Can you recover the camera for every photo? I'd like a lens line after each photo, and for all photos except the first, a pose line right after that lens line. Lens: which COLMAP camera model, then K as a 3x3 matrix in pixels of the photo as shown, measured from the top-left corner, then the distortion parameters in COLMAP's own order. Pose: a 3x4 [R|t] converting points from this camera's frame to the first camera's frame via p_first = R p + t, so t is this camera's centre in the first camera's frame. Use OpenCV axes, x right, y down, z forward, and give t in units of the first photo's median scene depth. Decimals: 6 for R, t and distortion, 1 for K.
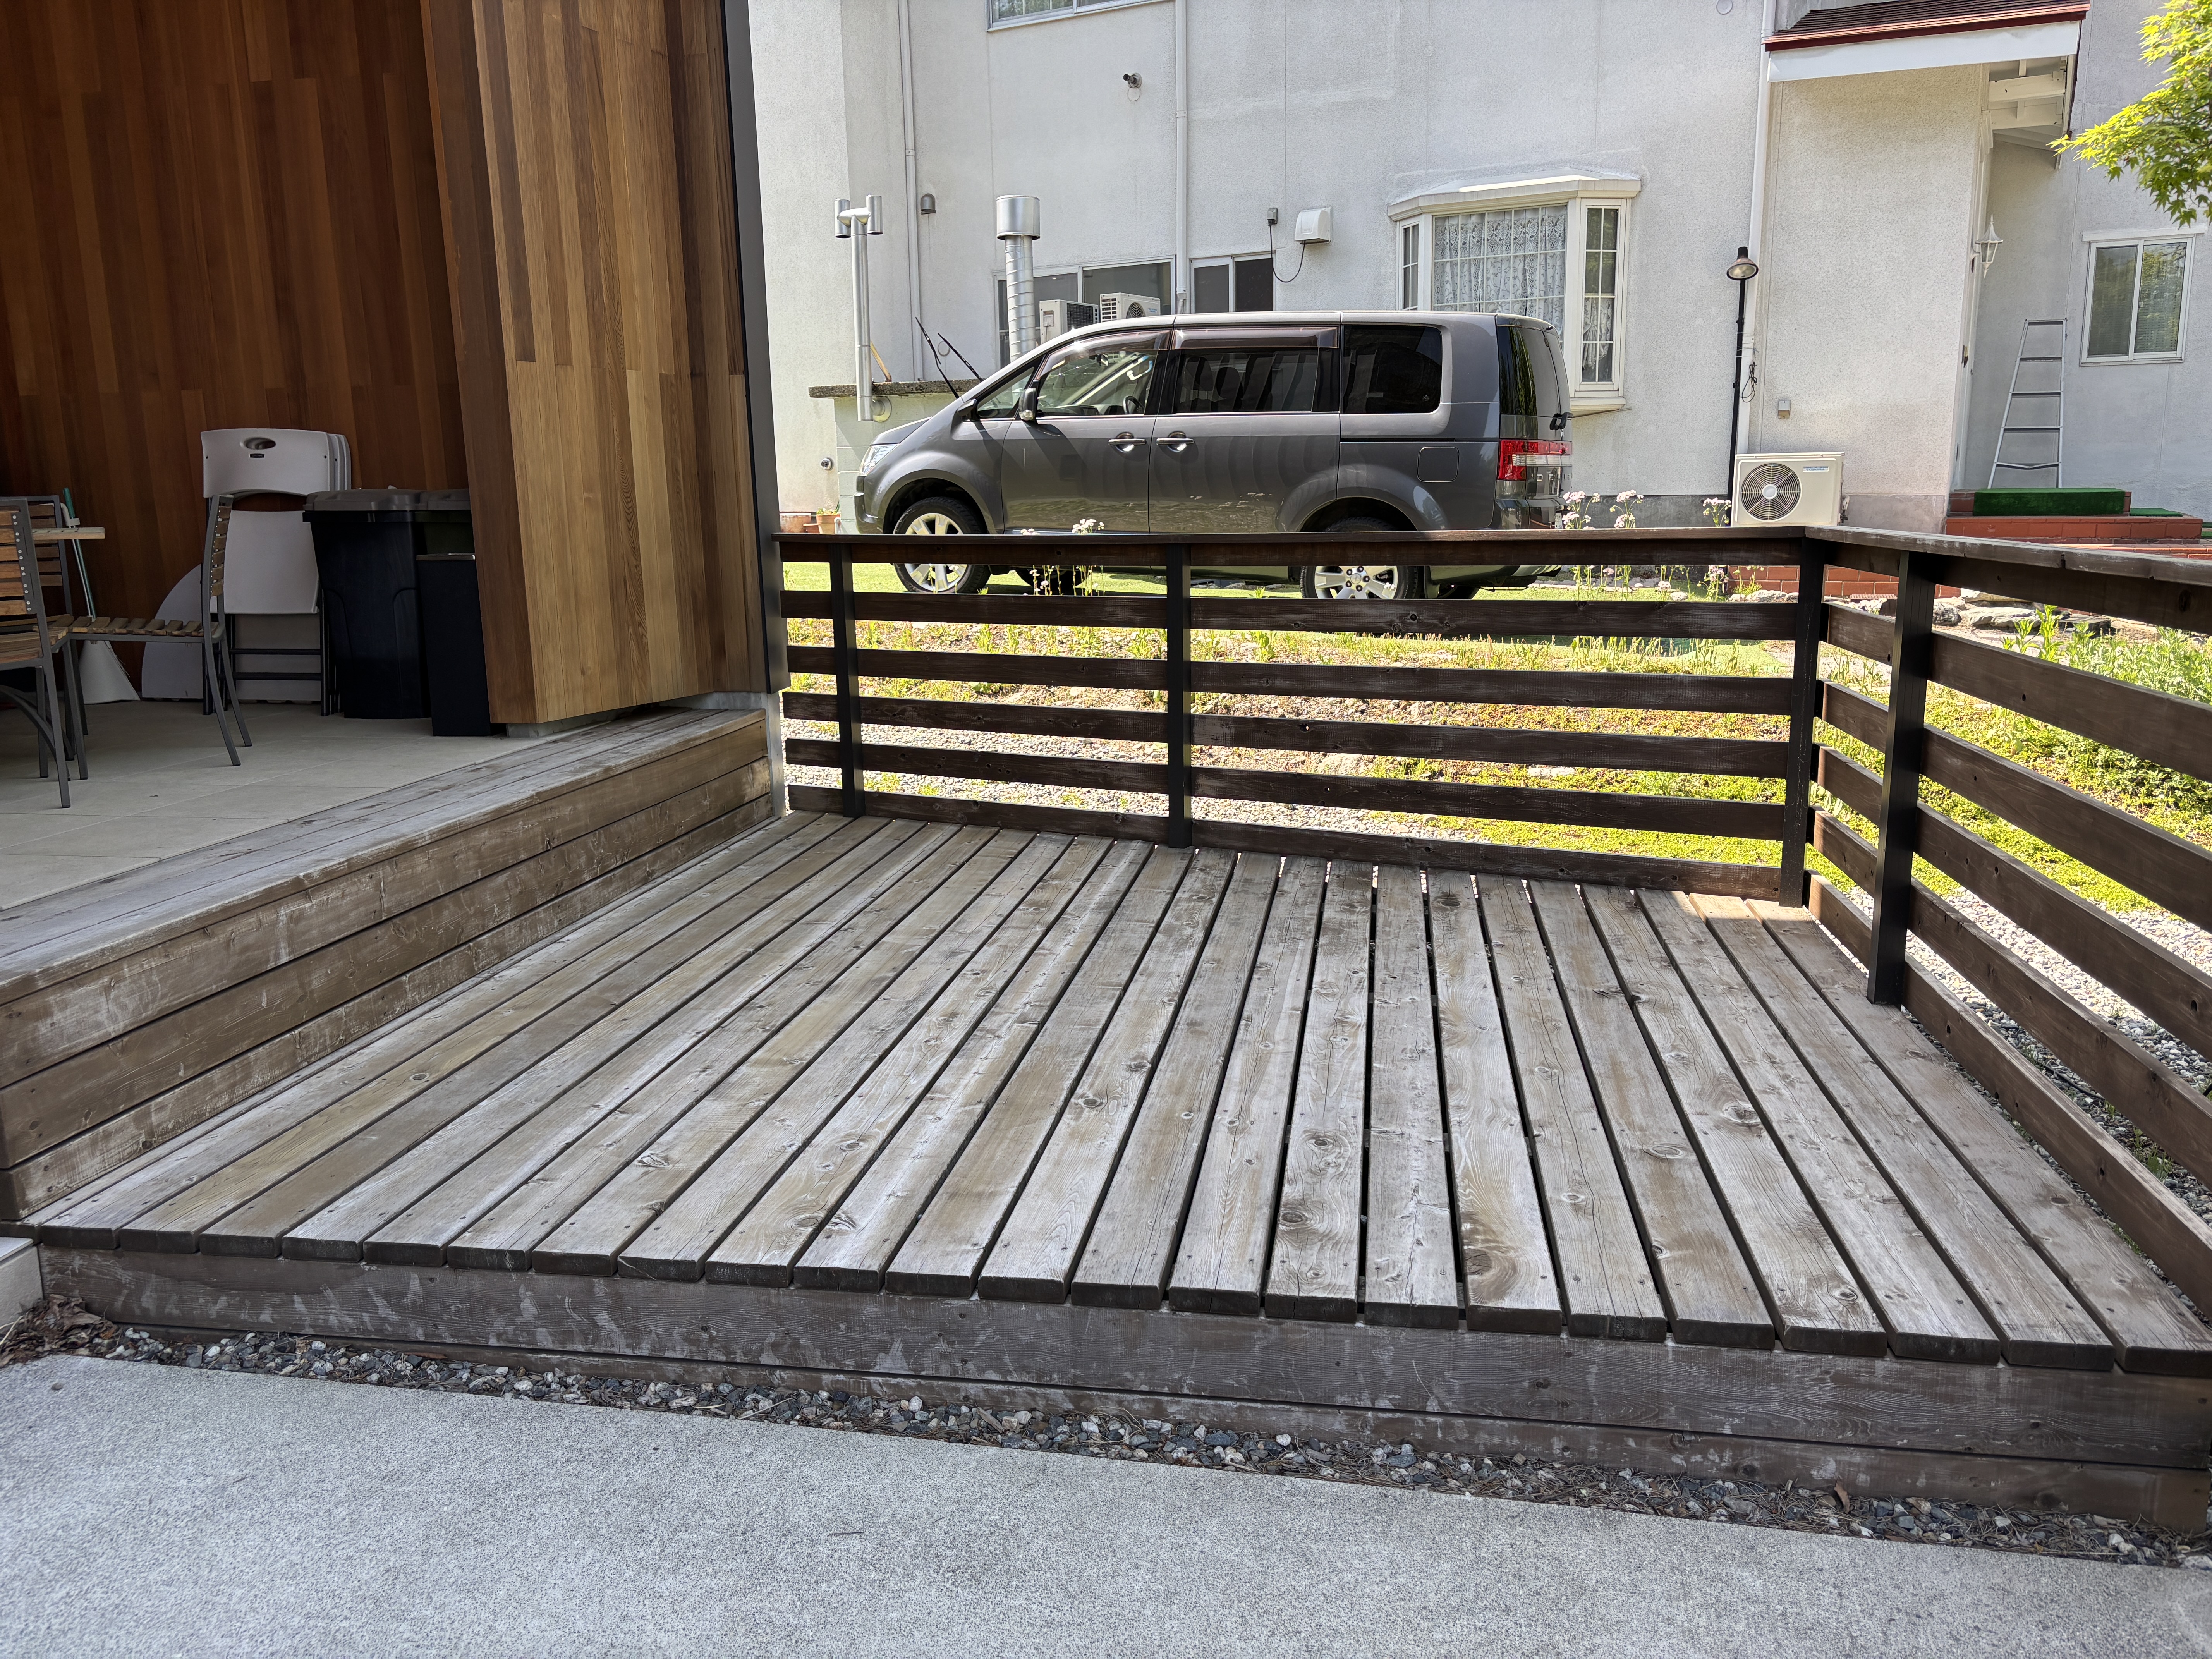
lens RADIAL K [[1653.7, 0, 1091.1], [0, 1653.7, 829.9], [0, 0, 1]] dist [0.060459, -0.071938]
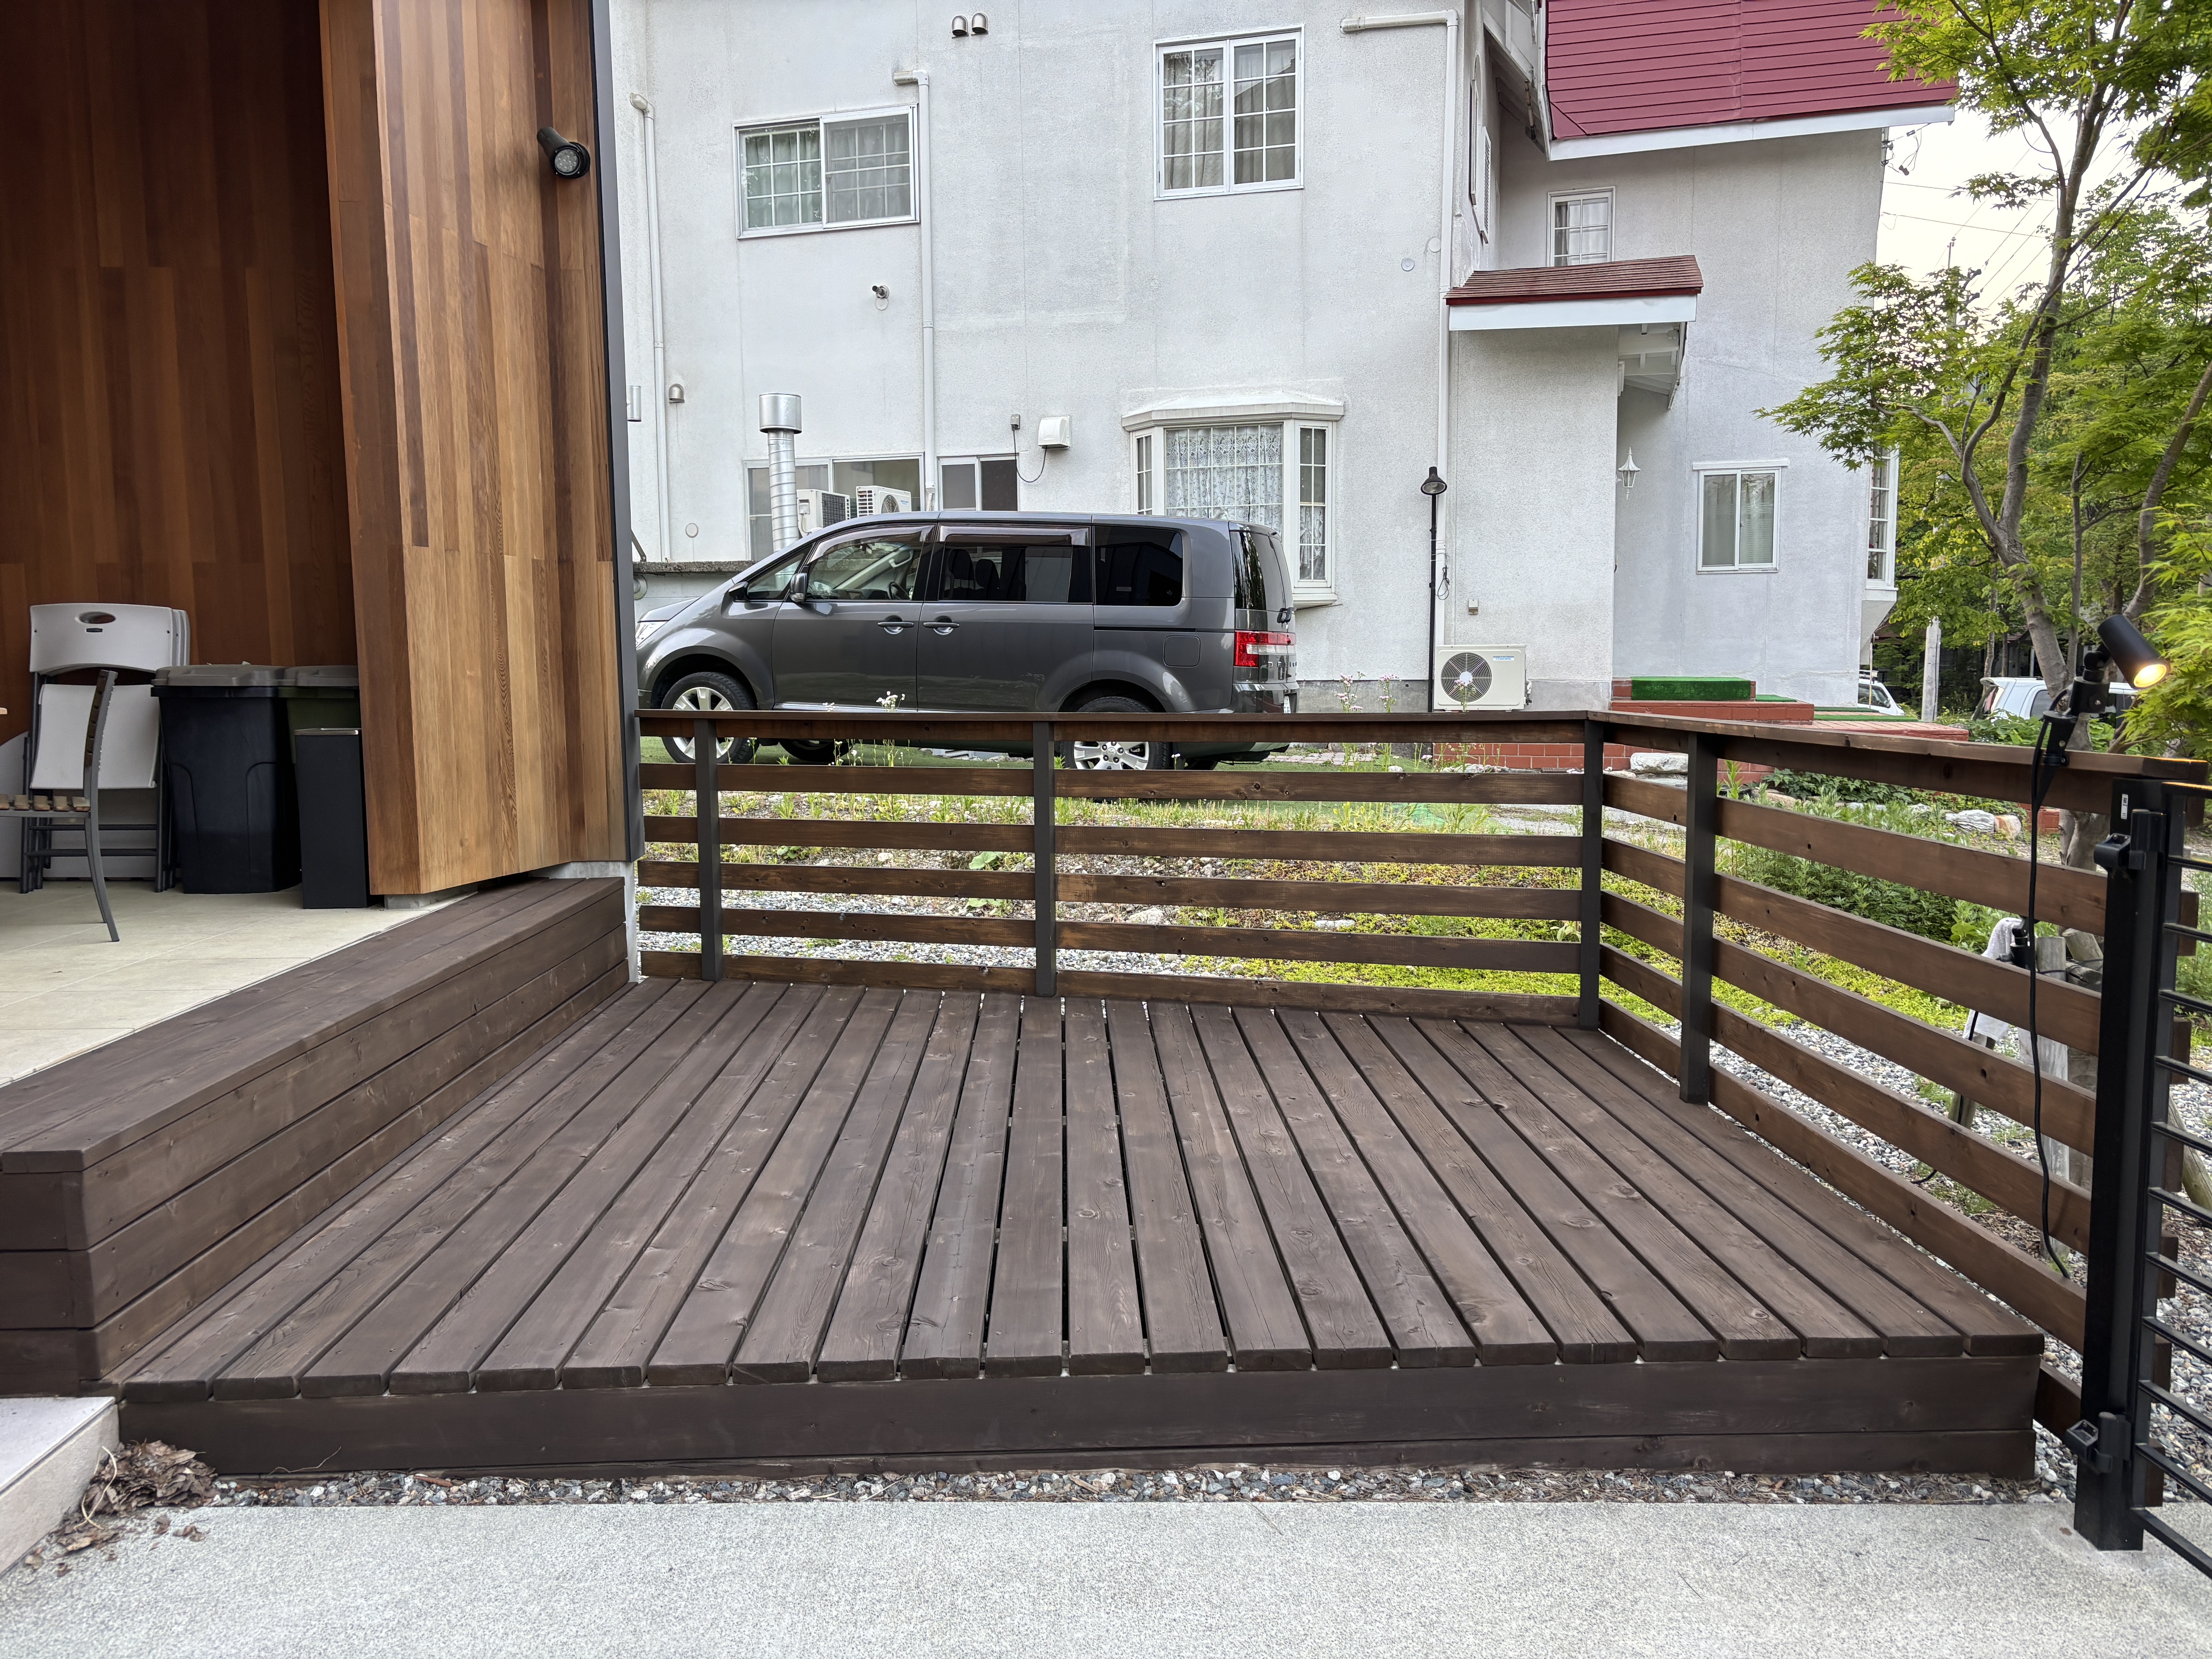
lens RADIAL K [[1648.2, 0, 1100.9], [0, 1648.2, 834.7], [0, 0, 1]] dist [0.063991, -0.070170]
pose [[0.979799, -0.009579, 0.199757, -0.127694], [0.029511, 0.994842, -0.097047, 0.010838], [-0.197797, 0.100982, 0.975028, -0.074714]]
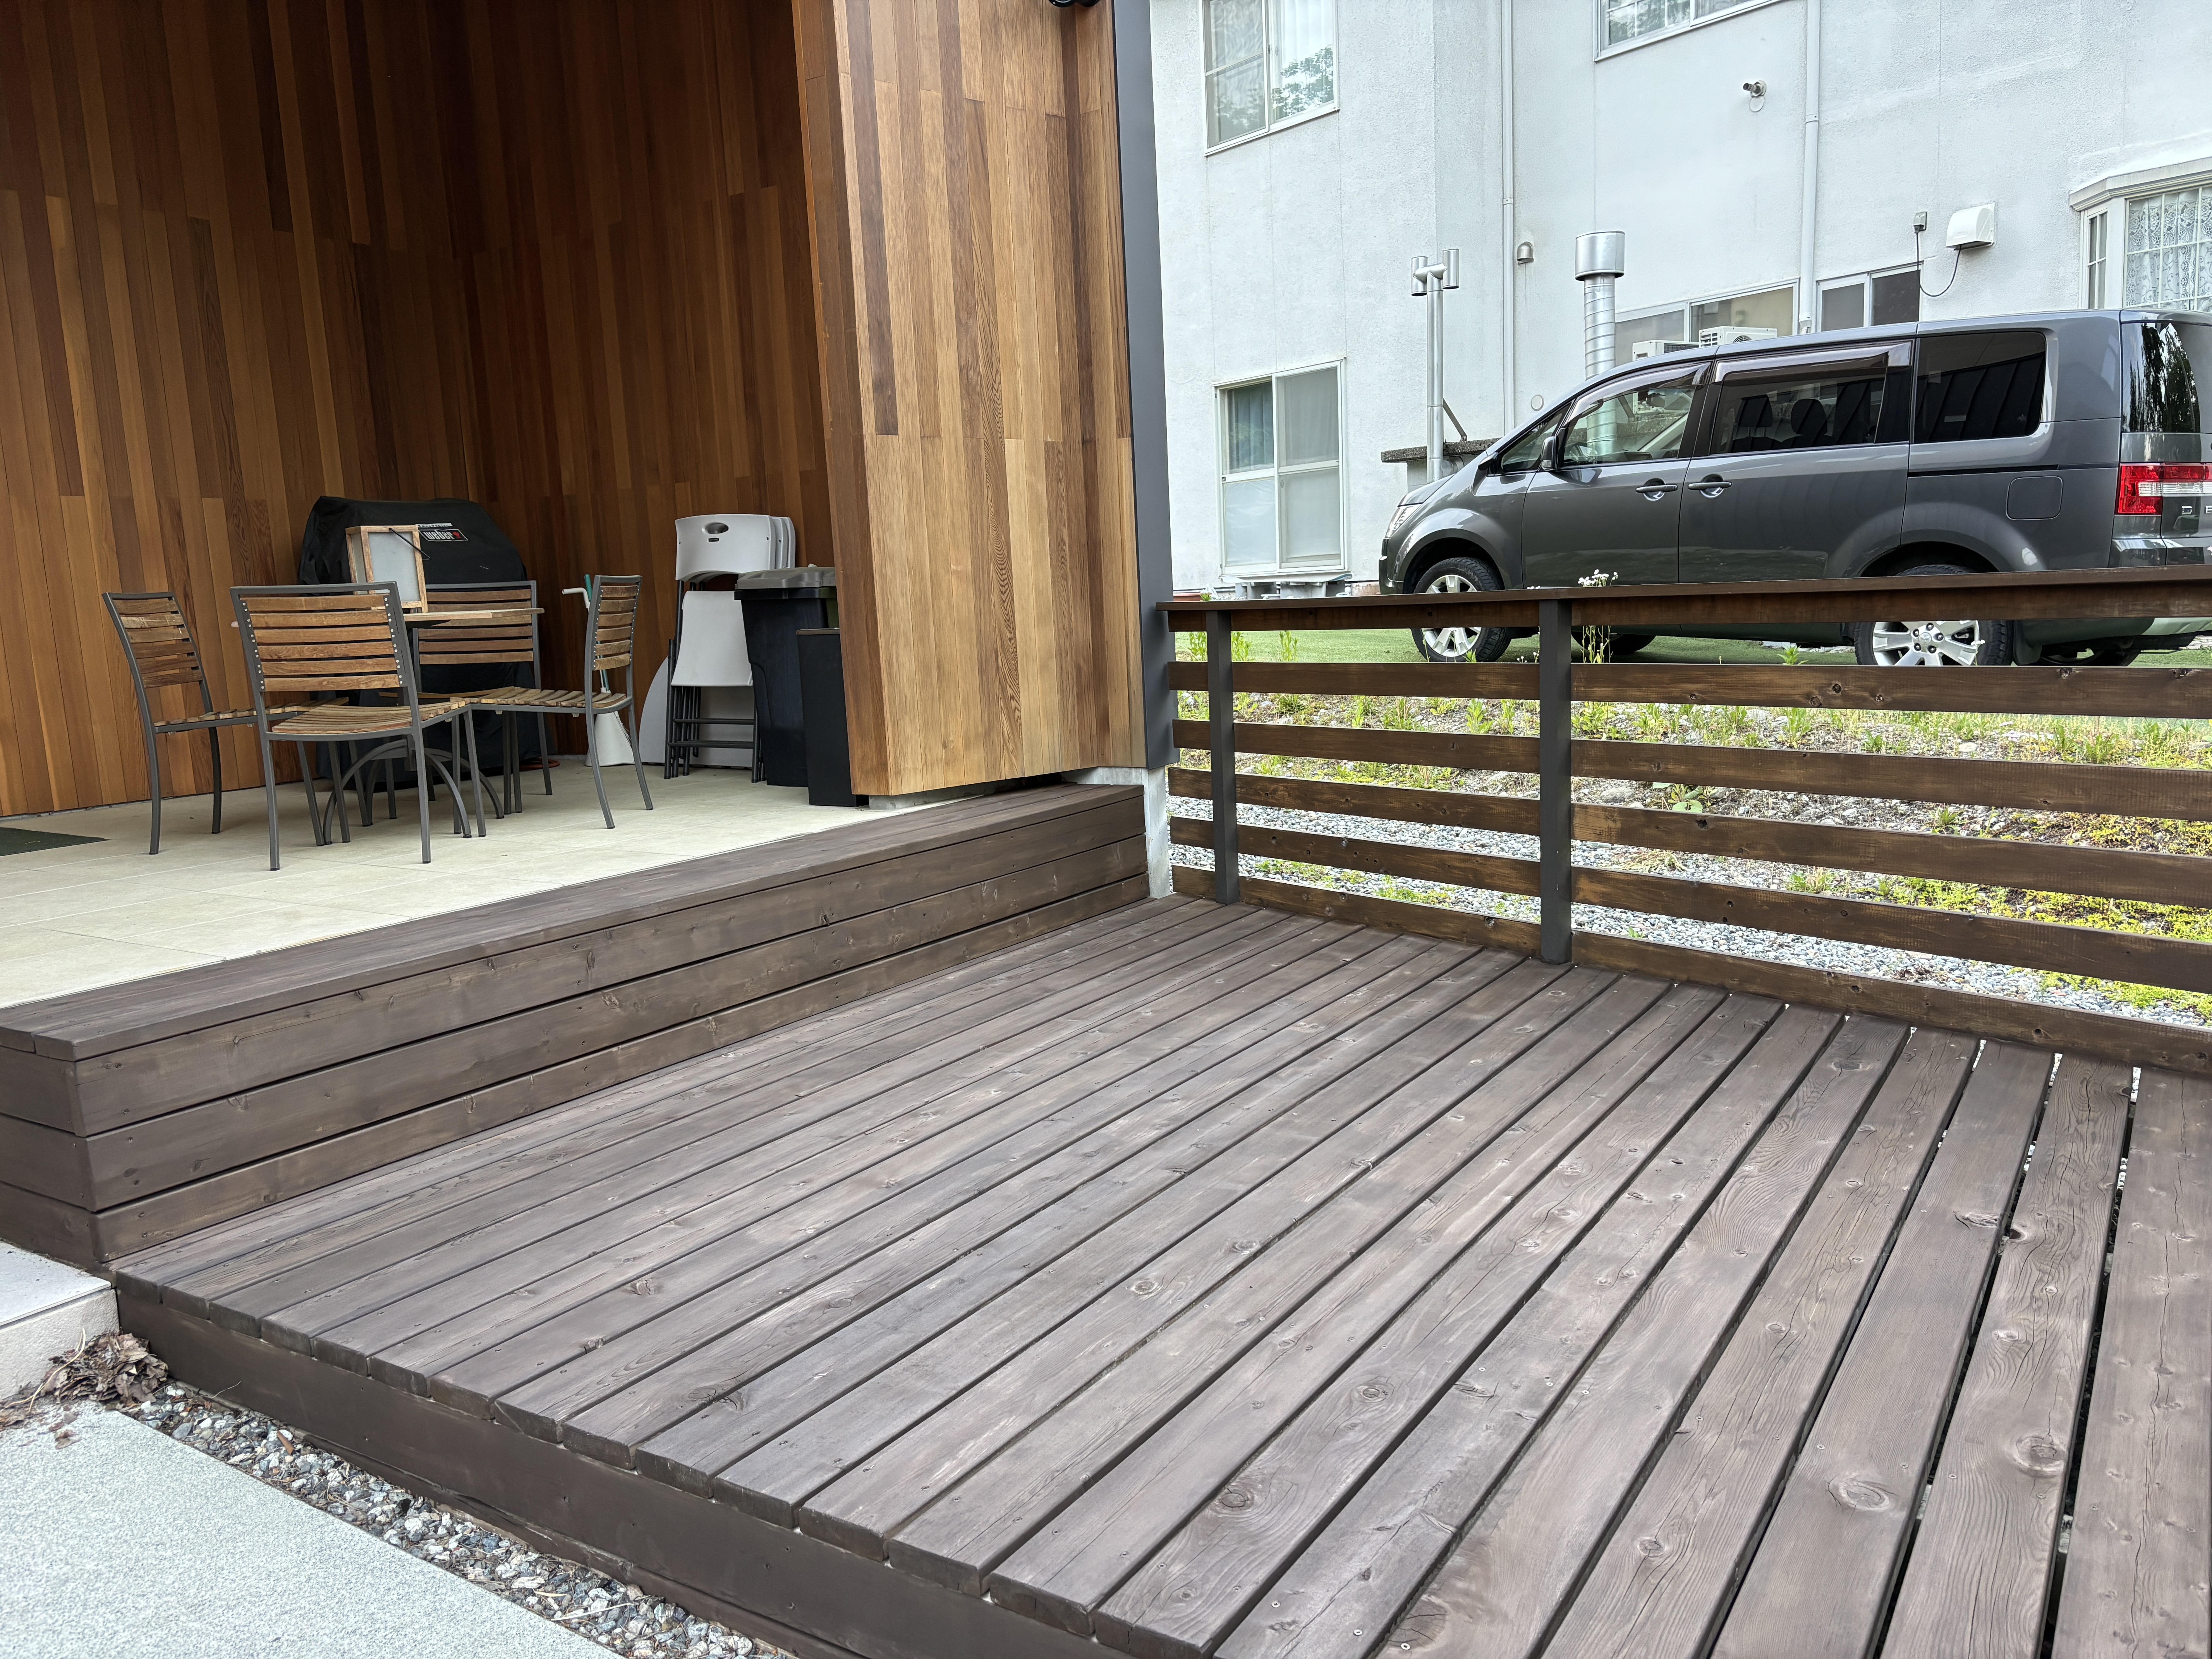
lens RADIAL K [[1648.2, 0, 1100.9], [0, 1648.2, 834.7], [0, 0, 1]] dist [0.063991, -0.070170]
pose [[0.917395, 0.035786, -0.396365, 0.175891], [-0.051084, 0.998299, -0.028102, -0.019111], [0.394685, 0.046029, 0.917663, 0.142492]]
